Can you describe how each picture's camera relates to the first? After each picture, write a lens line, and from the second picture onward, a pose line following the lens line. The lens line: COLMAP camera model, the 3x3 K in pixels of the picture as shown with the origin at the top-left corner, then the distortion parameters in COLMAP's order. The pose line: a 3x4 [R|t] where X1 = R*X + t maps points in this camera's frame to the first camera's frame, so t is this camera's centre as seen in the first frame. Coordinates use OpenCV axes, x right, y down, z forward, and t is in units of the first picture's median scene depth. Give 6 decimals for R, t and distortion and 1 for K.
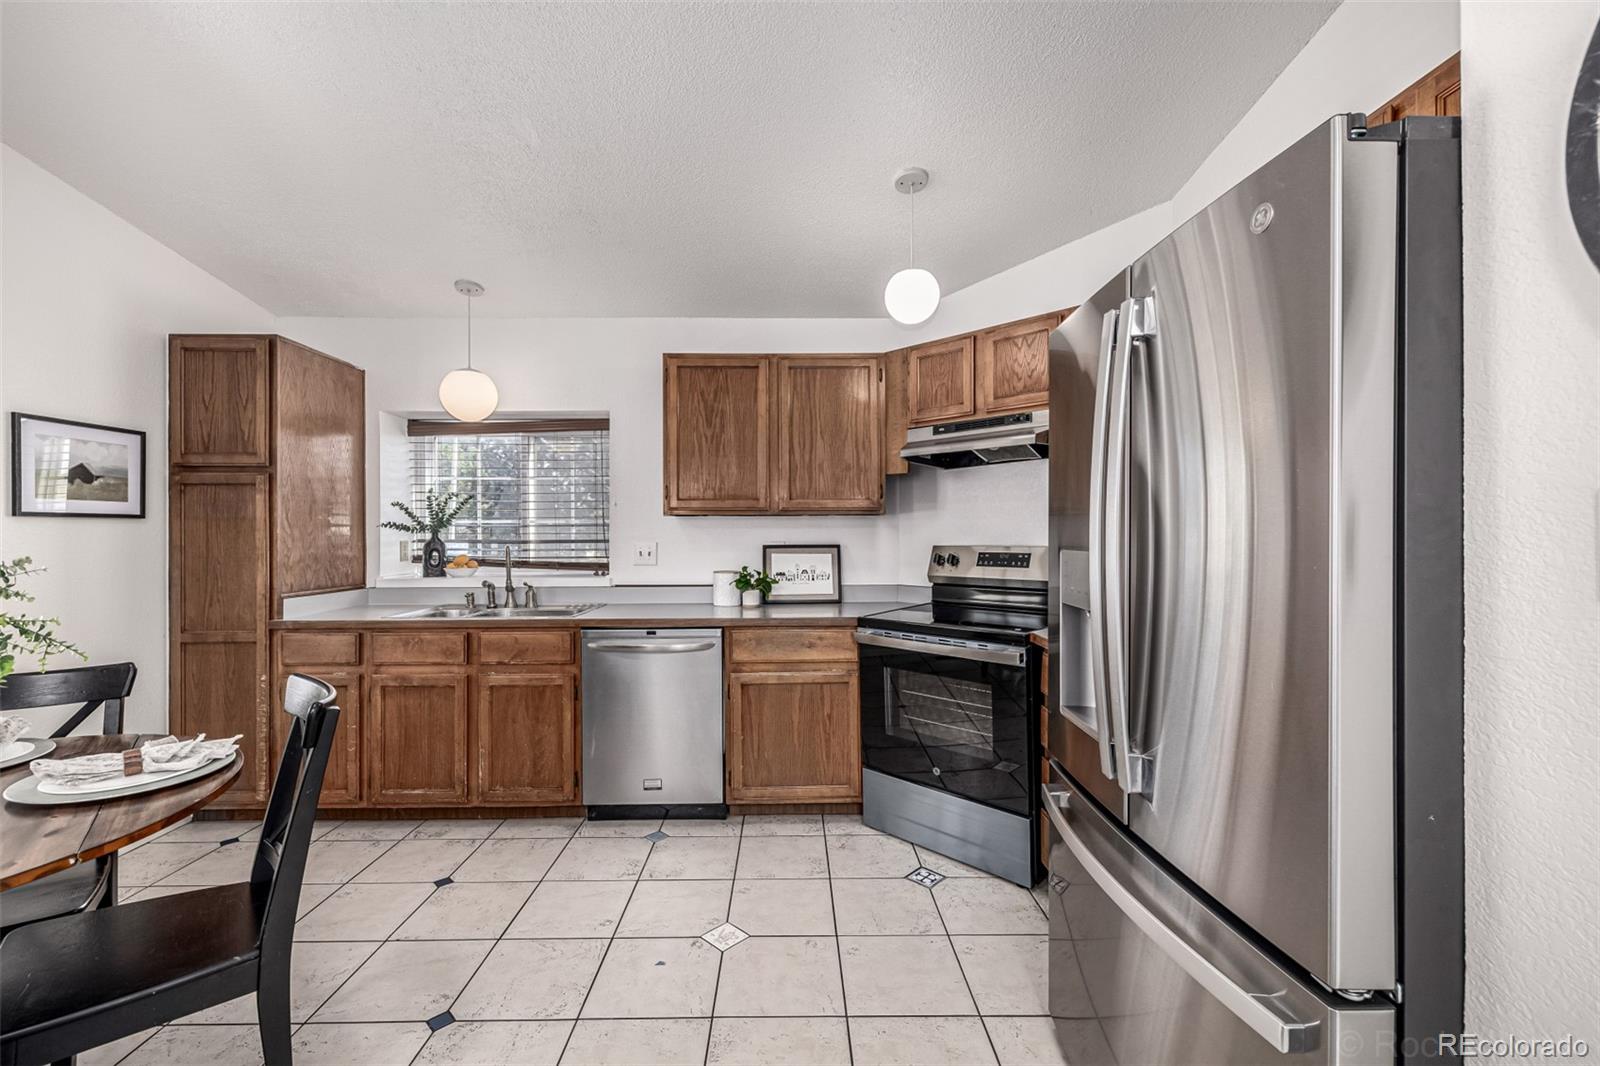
lens RADIAL K [[668.5, 0, 796.0], [0, 668.5, 533.7], [0, 0, 1]] dist [0.000578, 0.000181]
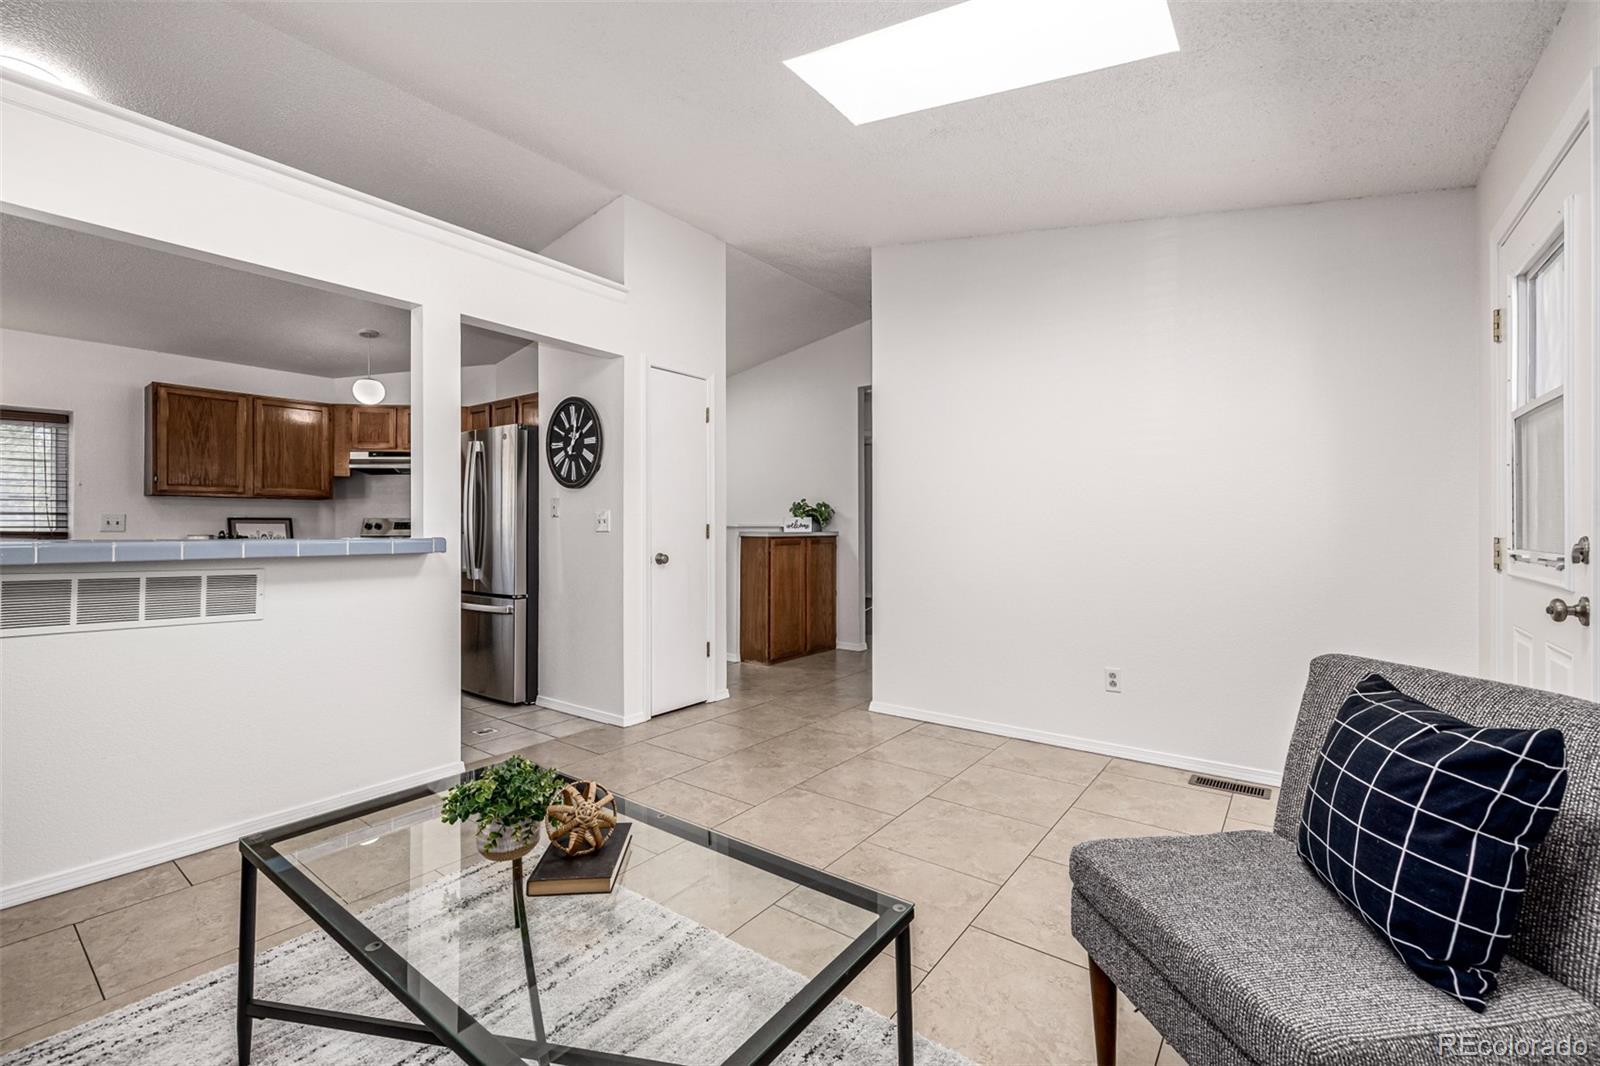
lens RADIAL K [[668.5, 0, 800.7], [0, 668.5, 528.4], [0, 0, 1]] dist [0.000578, 0.000181]
pose [[0.613558, 0.001632, 0.789648, -0.509096], [-0.000983, 0.999999, -0.001302, 0.048007], [-0.789649, 0.000022, 0.613558, -1.039690]]
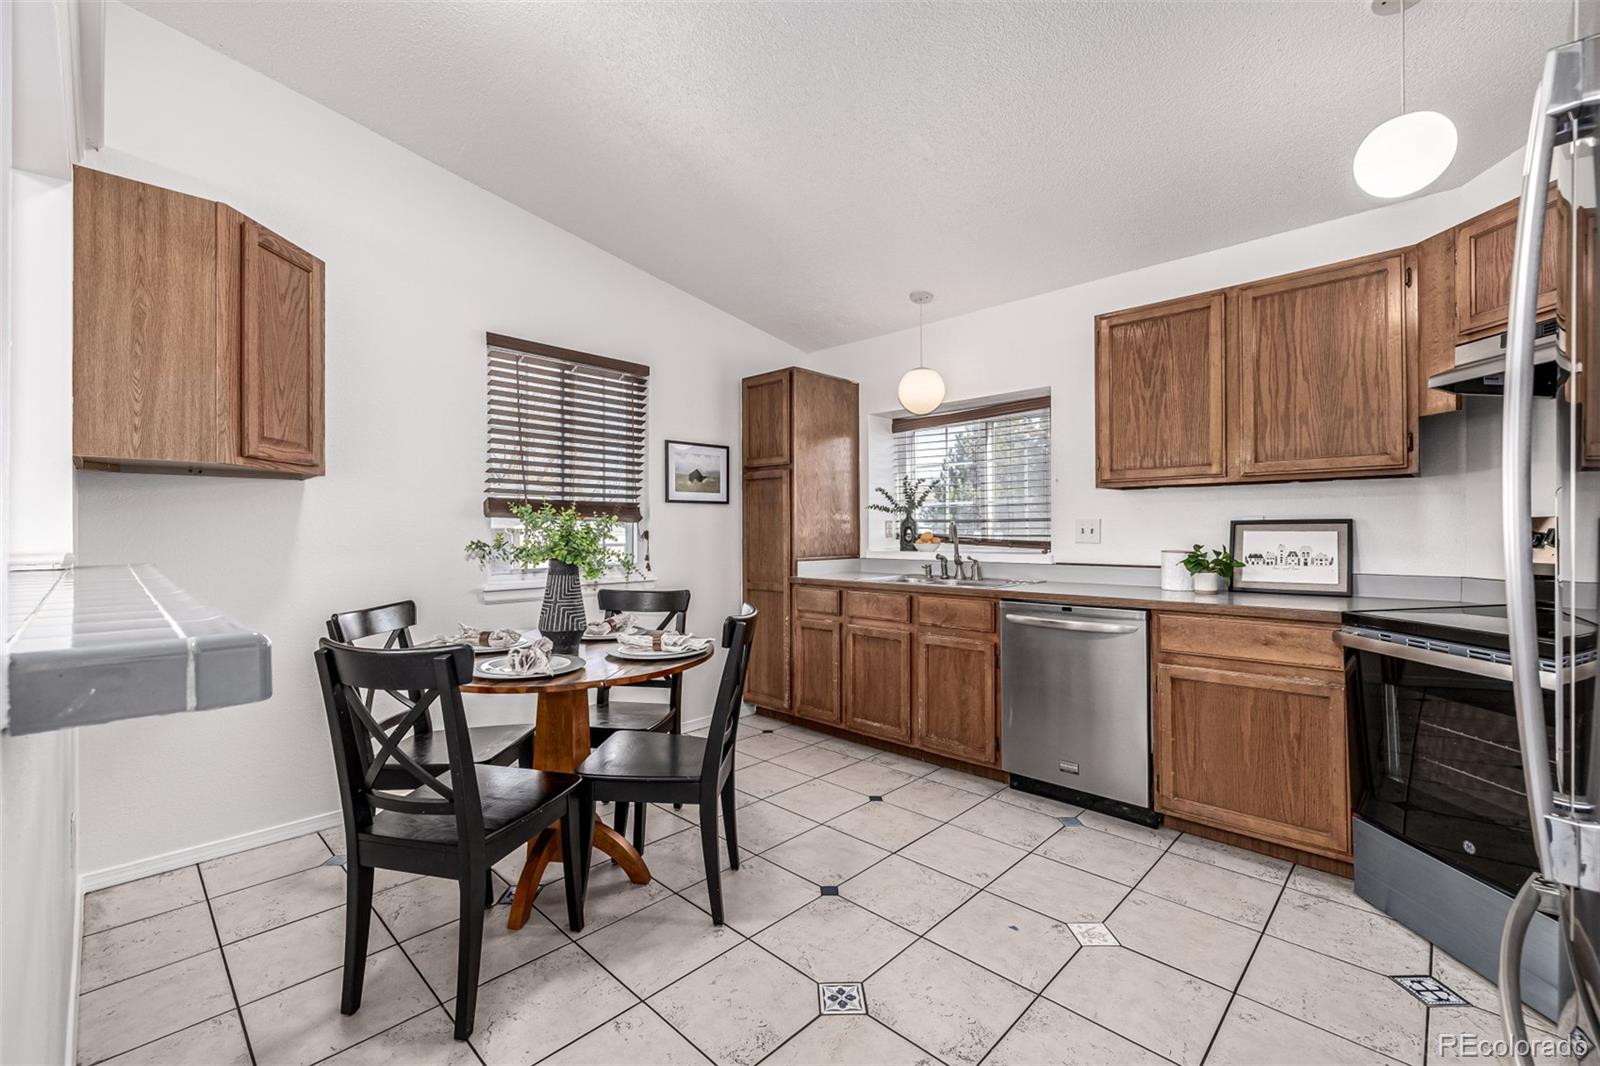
lens RADIAL K [[668.5, 0, 798.9], [0, 668.5, 526.7], [0, 0, 1]] dist [0.000578, 0.000181]
pose [[0.709308, -0.002825, -0.704893, 0.179233], [0.002416, 0.999996, -0.001576, 0.028520], [0.704895, -0.000586, 0.709312, 0.042603]]
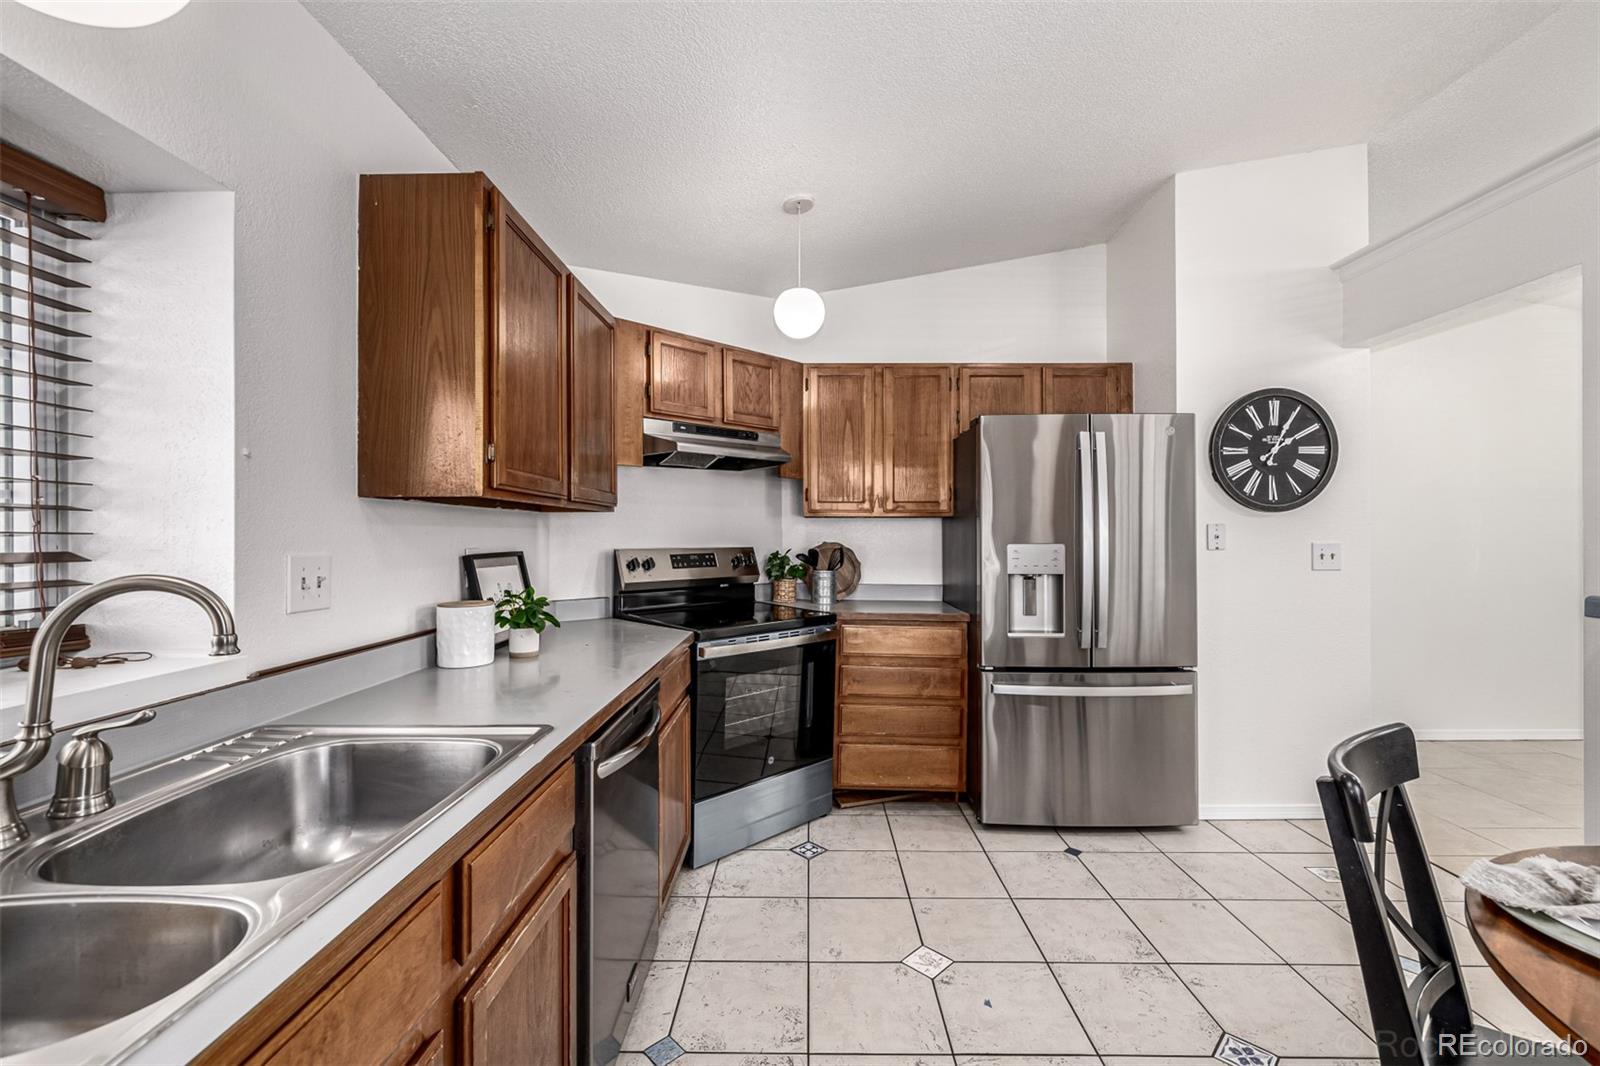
lens RADIAL K [[668.5, 0, 799.4], [0, 668.5, 531.7], [0, 0, 1]] dist [0.000578, 0.000181]
pose [[0.027730, 0.009252, 0.999573, -0.735247], [0.002367, 0.999954, -0.009321, 0.003417], [-0.999613, 0.002624, 0.027707, 0.800999]]
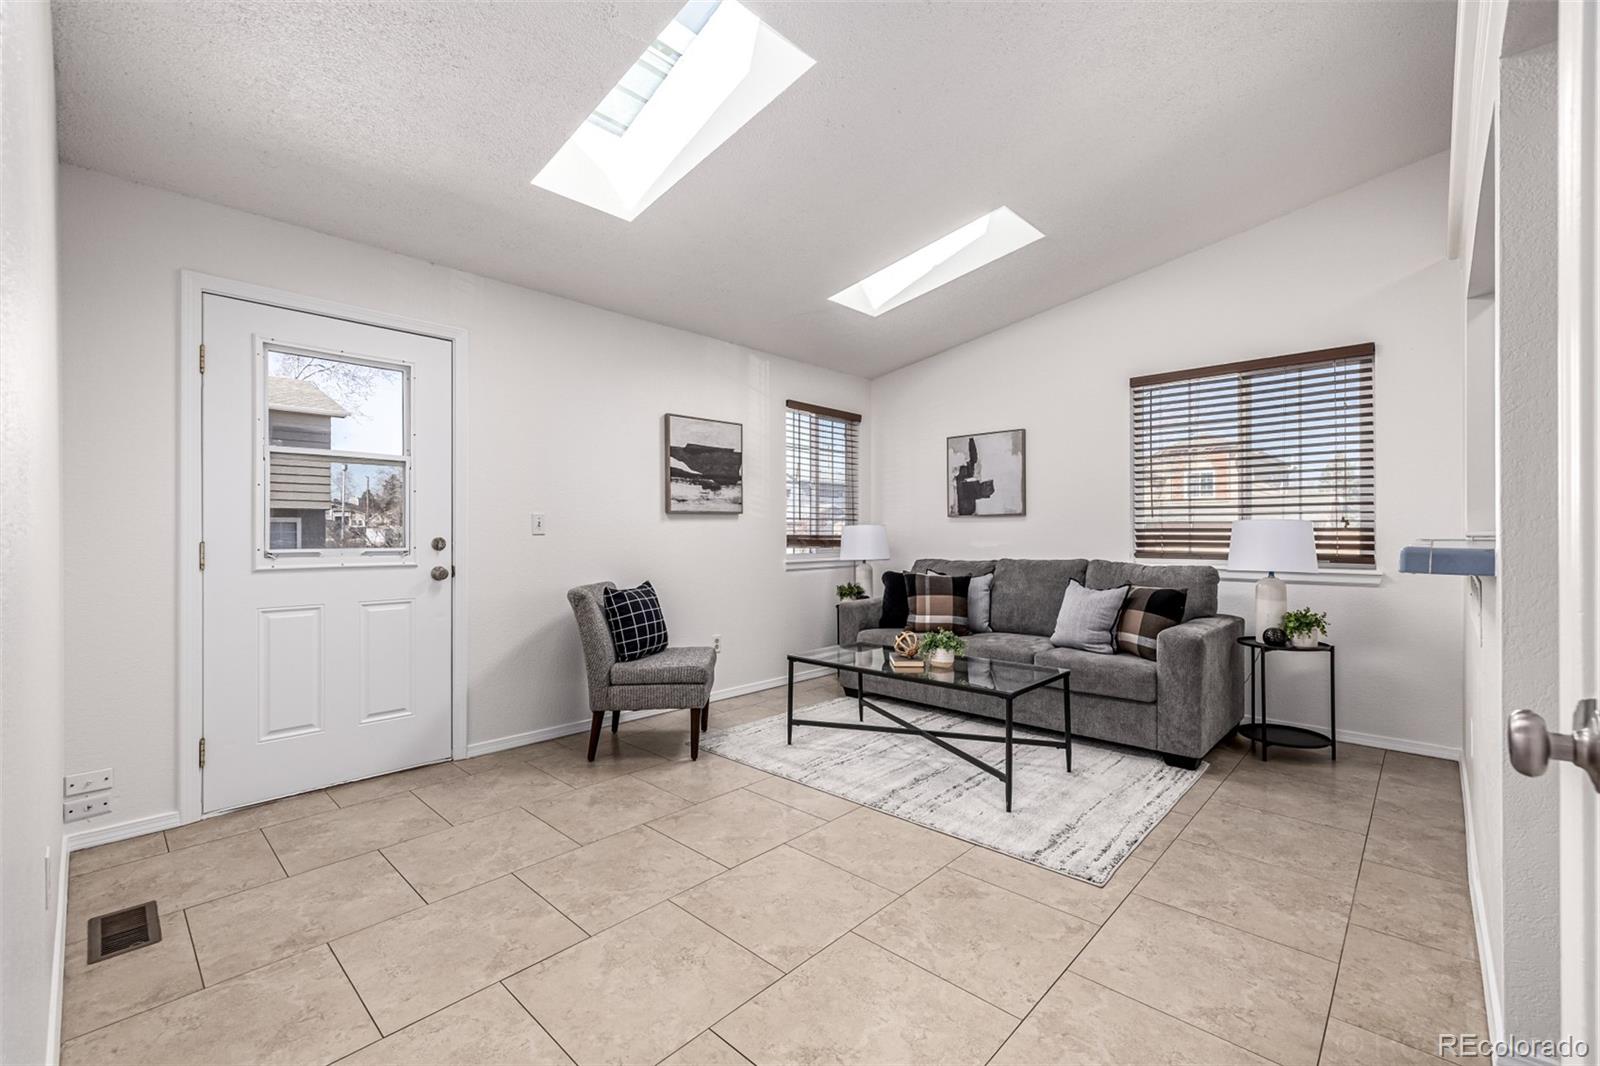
lens RADIAL K [[668.5, 0, 799.0], [0, 668.5, 535.2], [0, 0, 1]] dist [0.000578, 0.000181]
pose [[-0.695940, 0.005892, -0.718076, 0.633102], [0.003204, 0.999982, 0.005100, 0.046090], [0.718093, 0.001248, -0.695946, -0.048767]]
